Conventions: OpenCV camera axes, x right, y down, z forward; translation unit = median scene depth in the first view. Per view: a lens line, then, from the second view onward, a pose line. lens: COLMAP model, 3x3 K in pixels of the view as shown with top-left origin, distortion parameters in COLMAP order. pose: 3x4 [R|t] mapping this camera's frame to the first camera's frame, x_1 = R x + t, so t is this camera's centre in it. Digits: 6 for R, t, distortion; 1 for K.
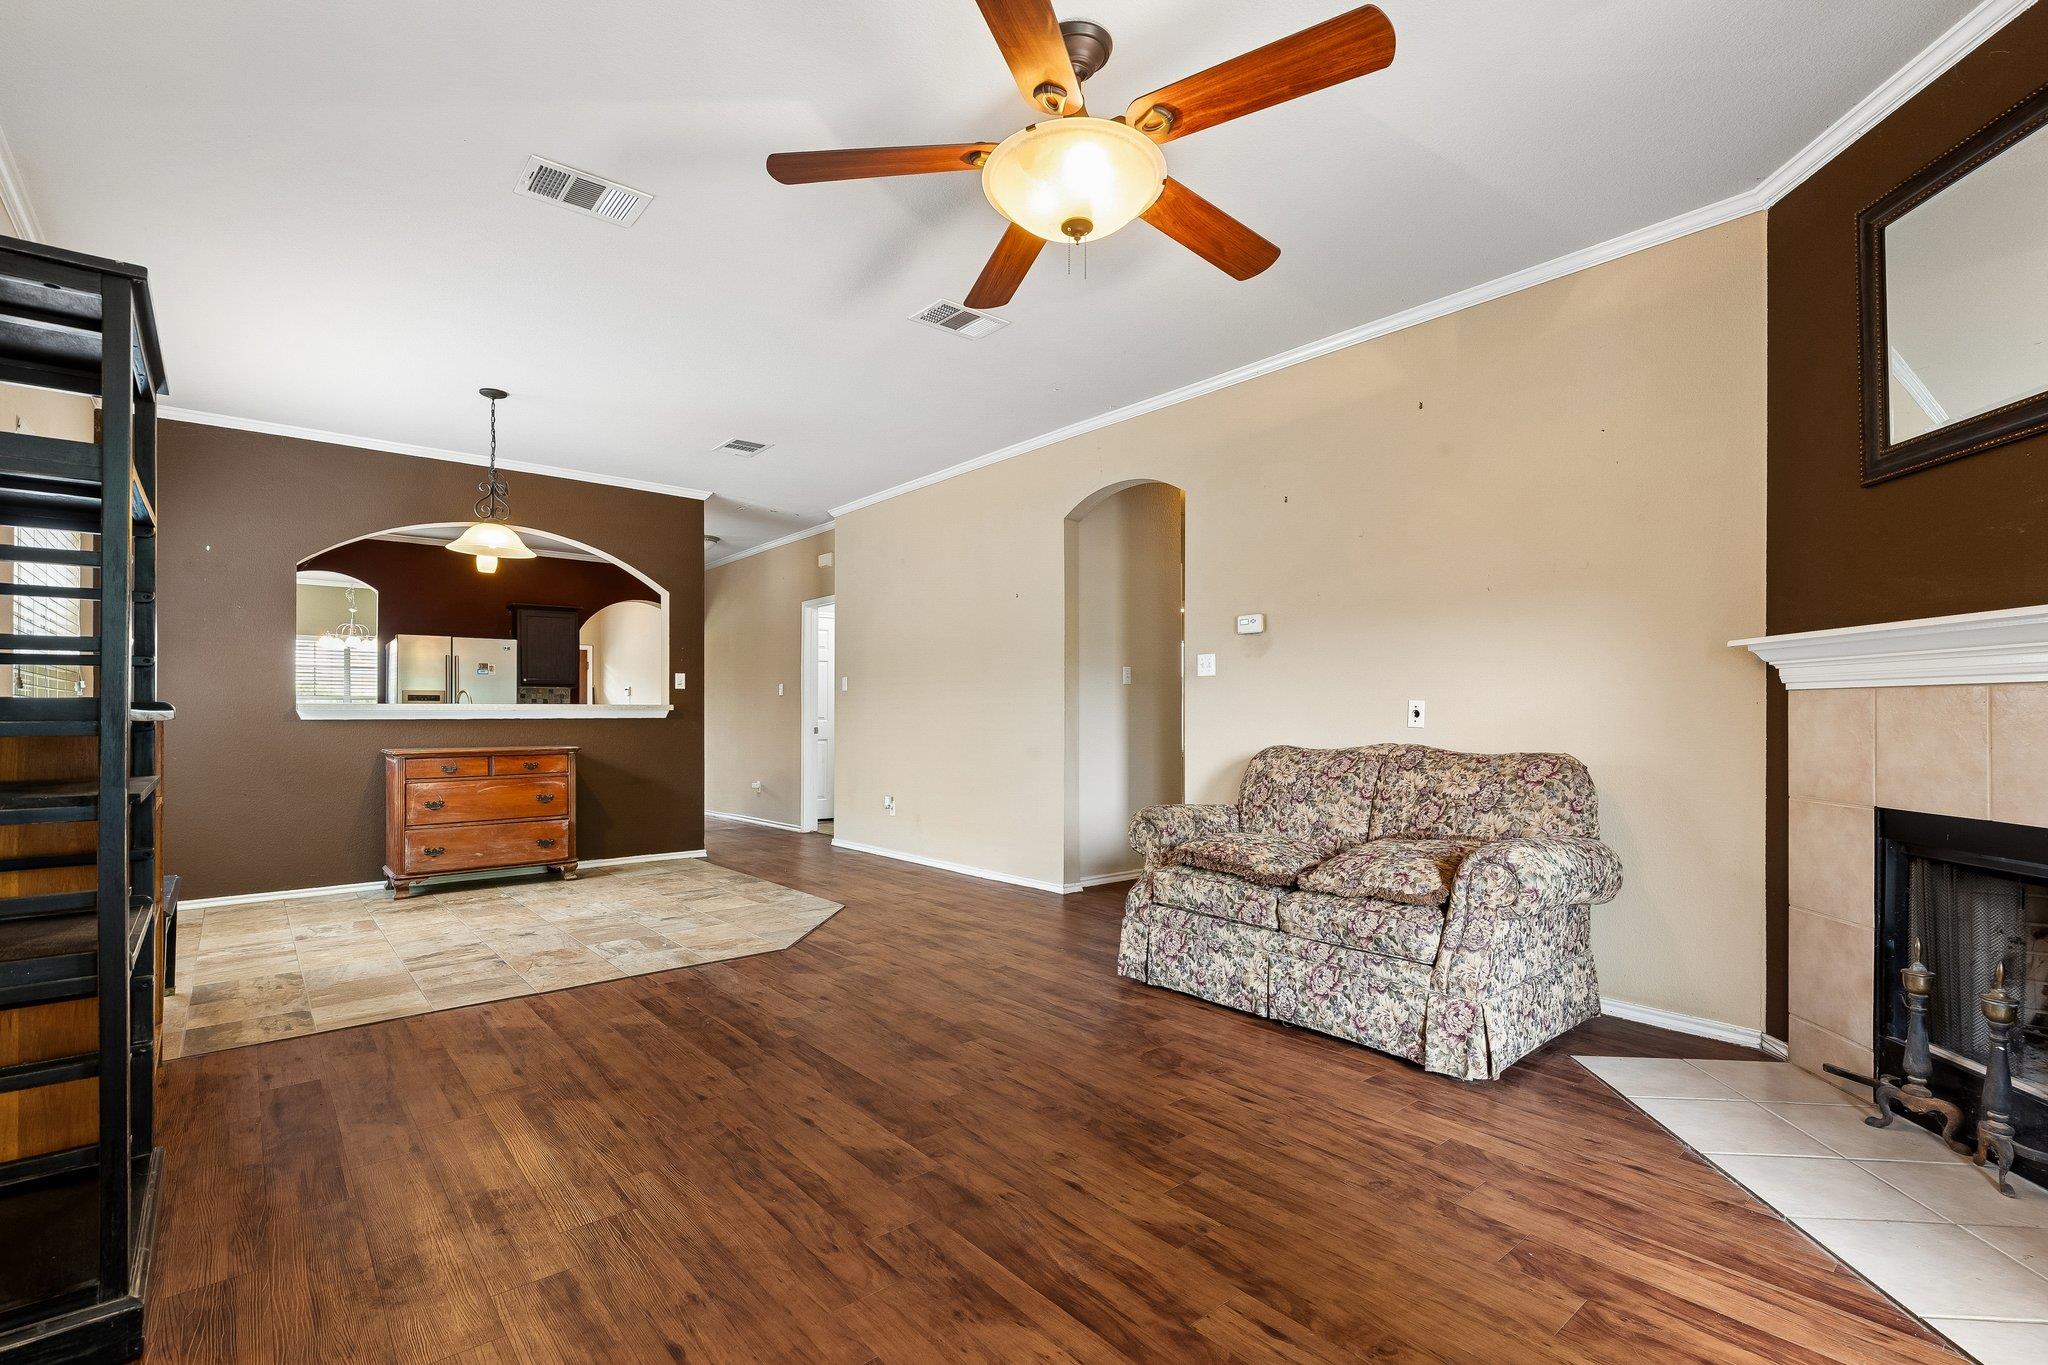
lens RADIAL K [[927.8, 0, 1043.6], [0, 927.8, 701.3], [0, 0, 1]] dist [0.003778, 0.000406]
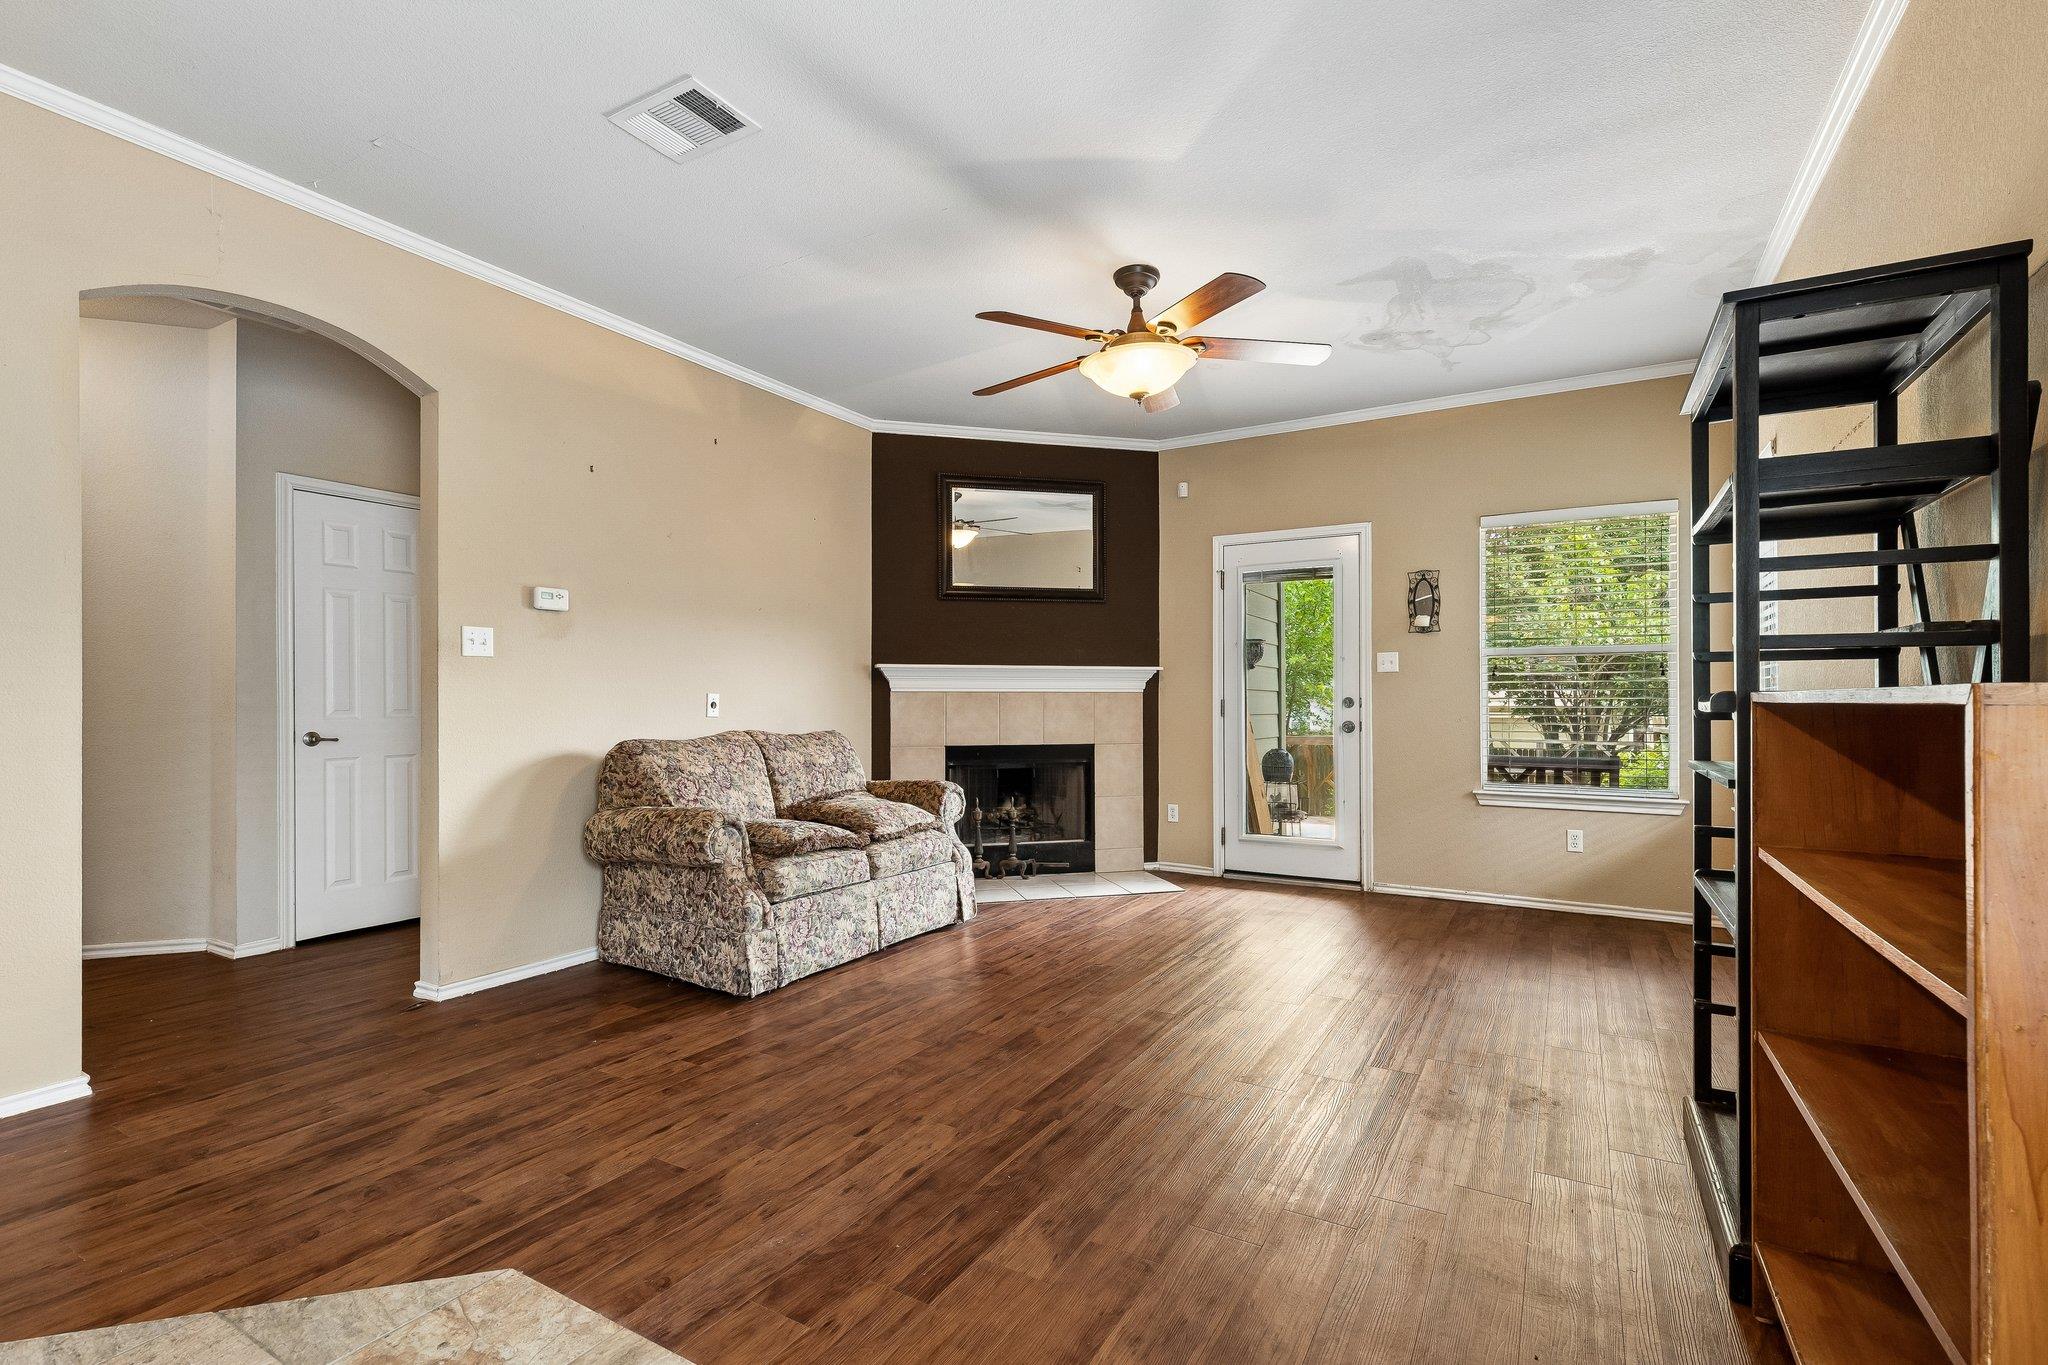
lens RADIAL K [[927.8, 0, 1028.2], [0, 927.8, 694.8], [0, 0, 1]] dist [0.003778, 0.000406]
pose [[-0.322963, 0.008140, 0.946377, -0.687162], [-0.011281, 0.999859, -0.012450, 0.008677], [-0.946344, -0.014697, -0.322826, 0.835107]]
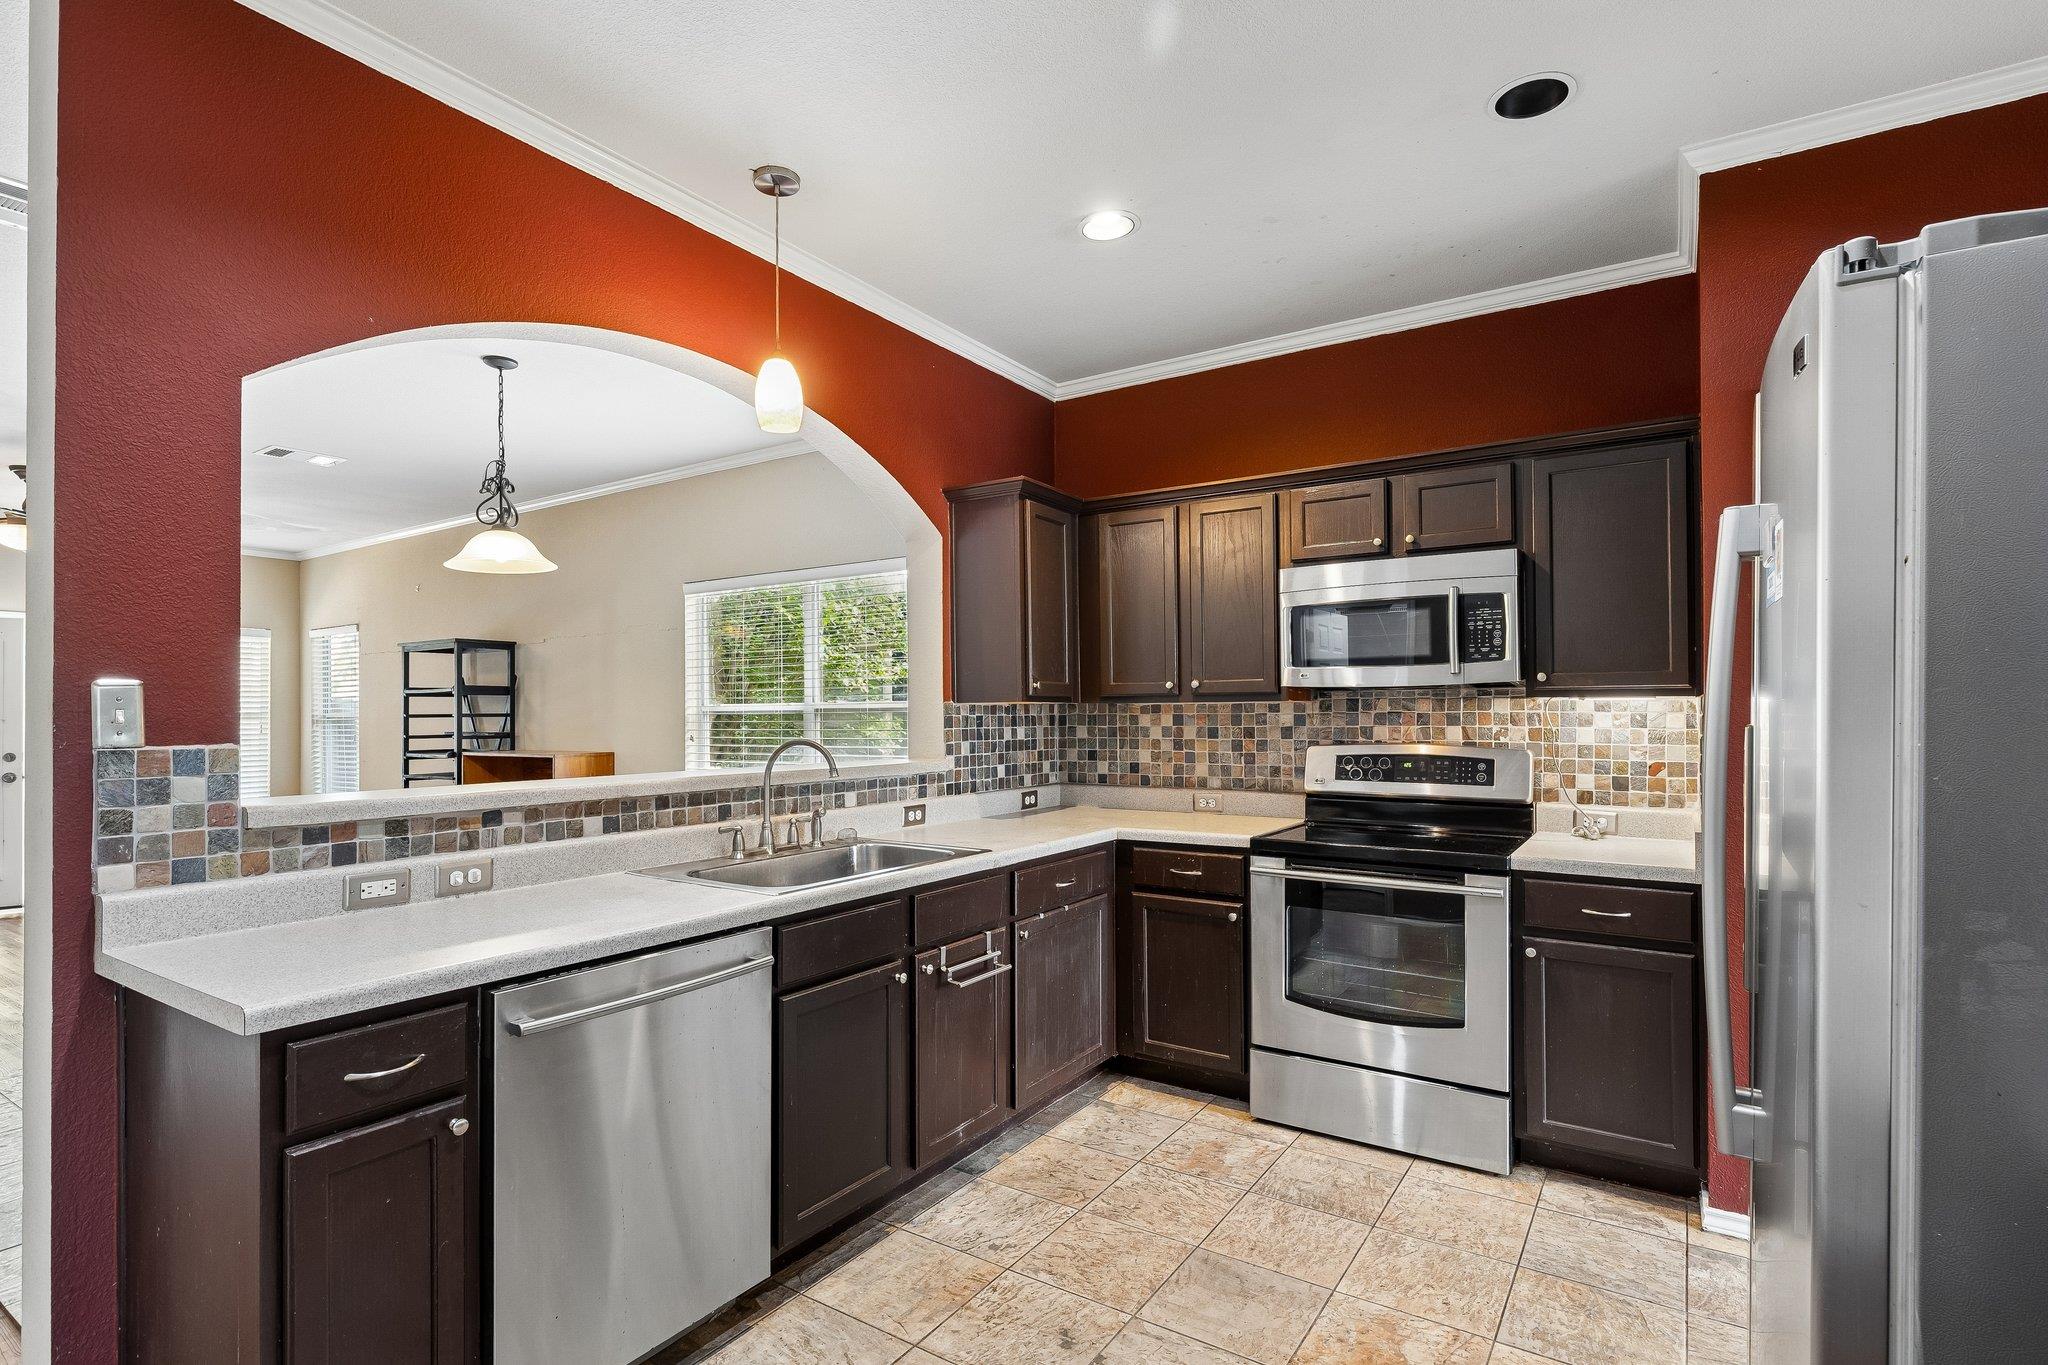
lens RADIAL K [[994.1, 0, 1023.3], [0, 994.1, 707.9], [0, 0, 1]] dist [-0.003901, -0.001763]
pose [[-0.962804, 0.008800, -0.270057, -0.822012], [0.014674, 0.999697, -0.019742, -0.023249], [0.269802, -0.022971, -0.962642, 1.986603]]
